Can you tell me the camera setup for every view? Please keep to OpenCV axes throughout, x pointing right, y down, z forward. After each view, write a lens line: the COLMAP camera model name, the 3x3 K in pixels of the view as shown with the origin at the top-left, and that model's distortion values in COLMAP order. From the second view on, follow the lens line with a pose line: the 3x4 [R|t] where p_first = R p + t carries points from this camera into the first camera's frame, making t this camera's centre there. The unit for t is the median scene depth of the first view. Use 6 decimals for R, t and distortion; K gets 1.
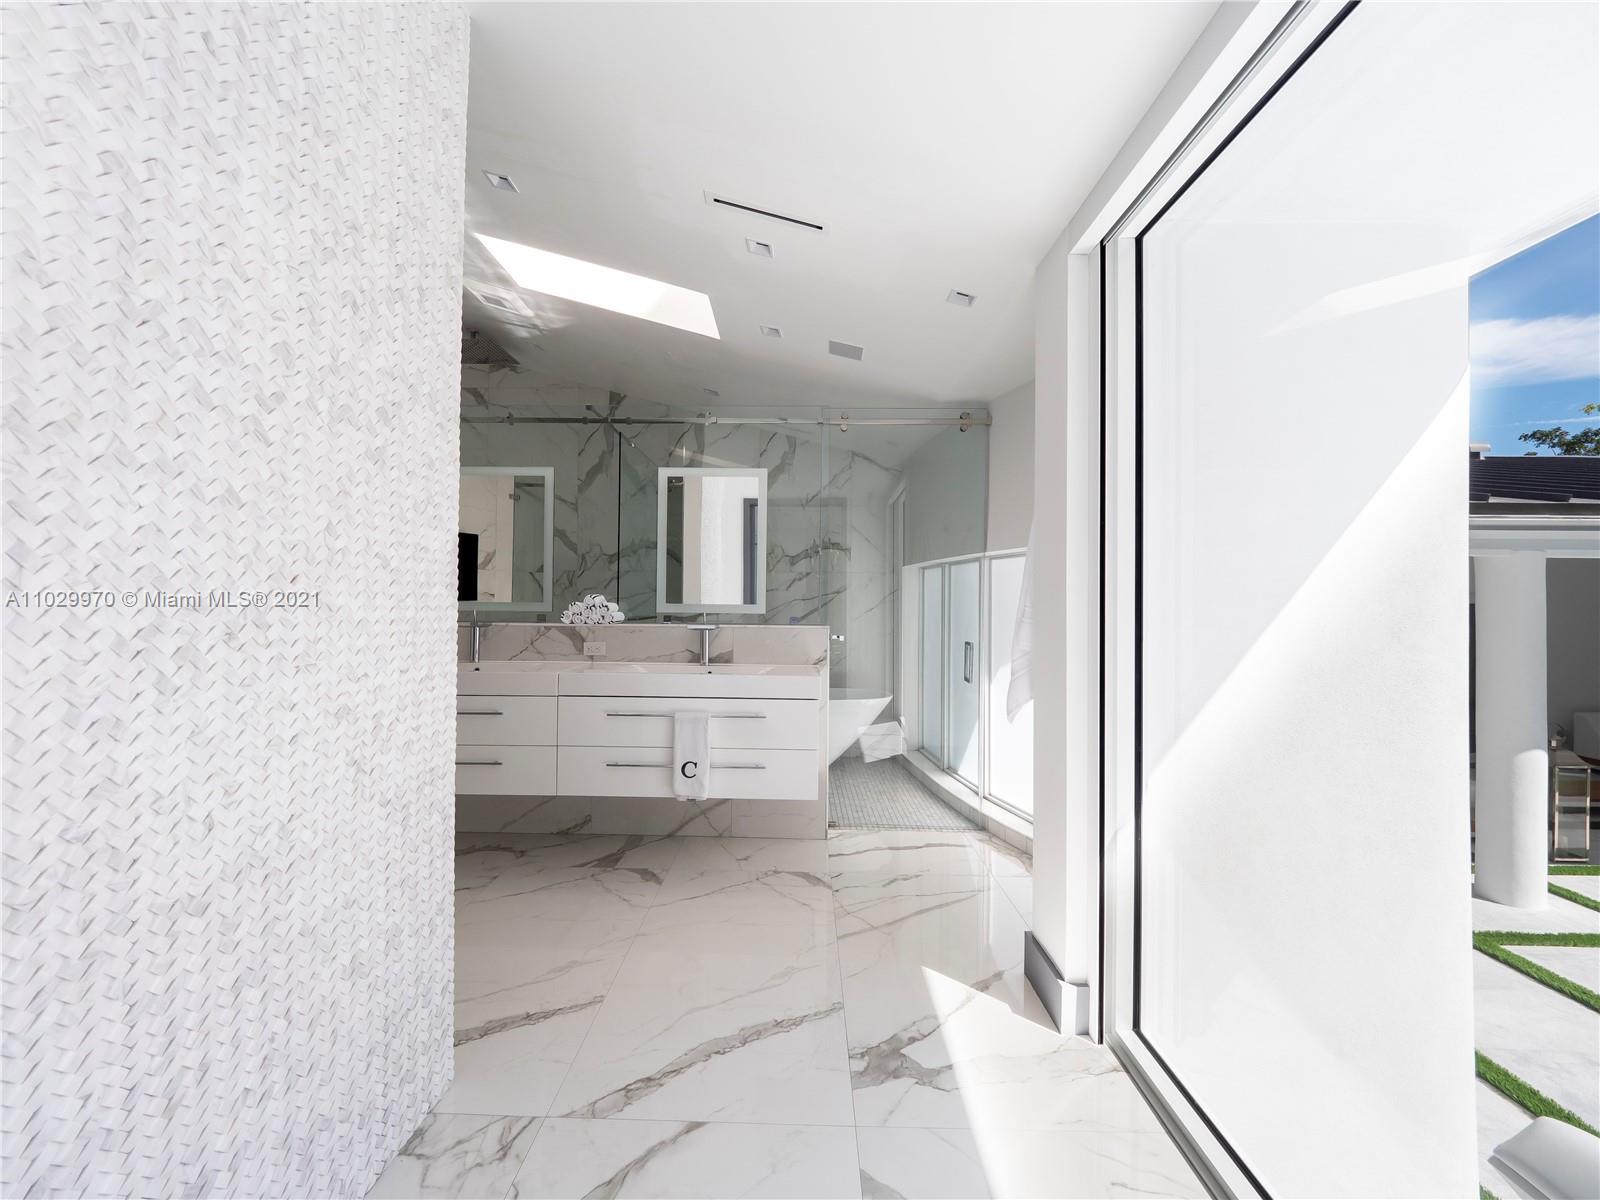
lens RADIAL K [[656.0, 0, 795.3], [0, 656.0, 599.2], [0, 0, 1]] dist [-0.004532, -0.000362]
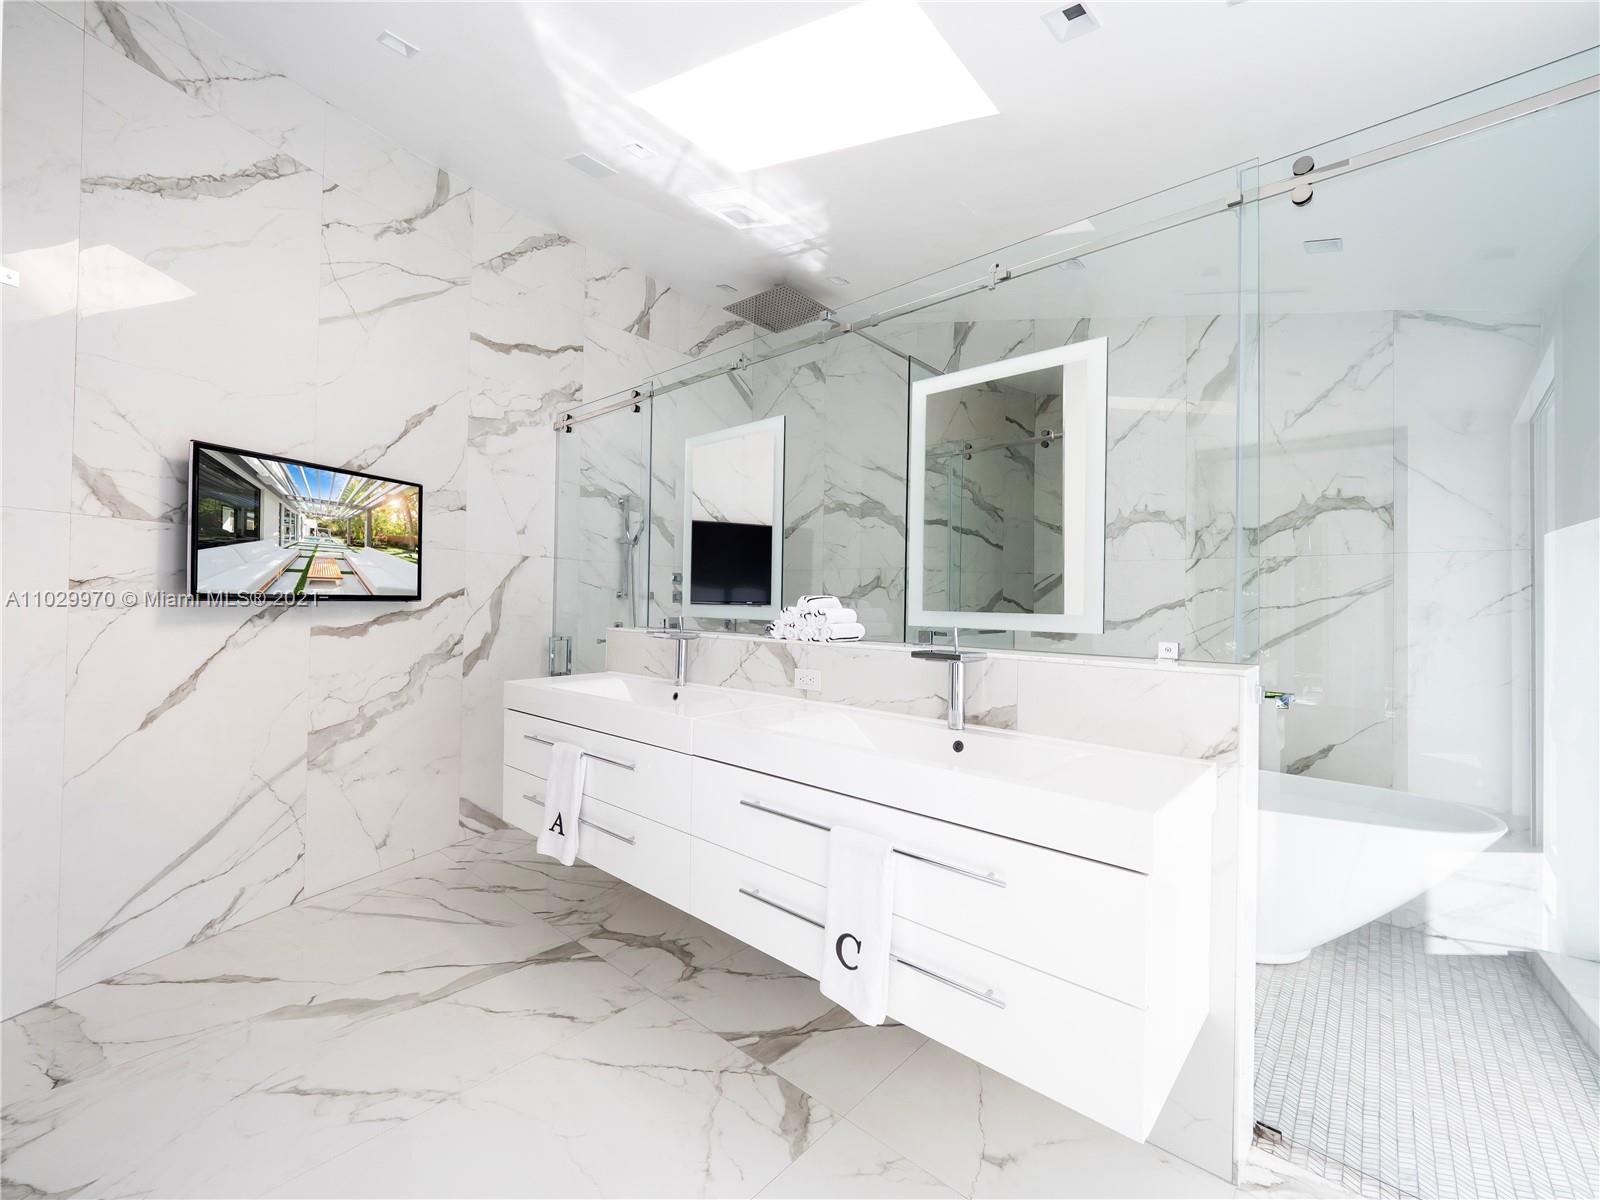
lens RADIAL K [[656.0, 0, 805.7], [0, 656.0, 600.3], [0, 0, 1]] dist [-0.004532, -0.000362]
pose [[0.757188, -0.001664, -0.653195, 0.111705], [-0.004172, 0.999964, -0.007383, 0.002579], [0.653184, 0.008316, 0.757153, 0.511551]]
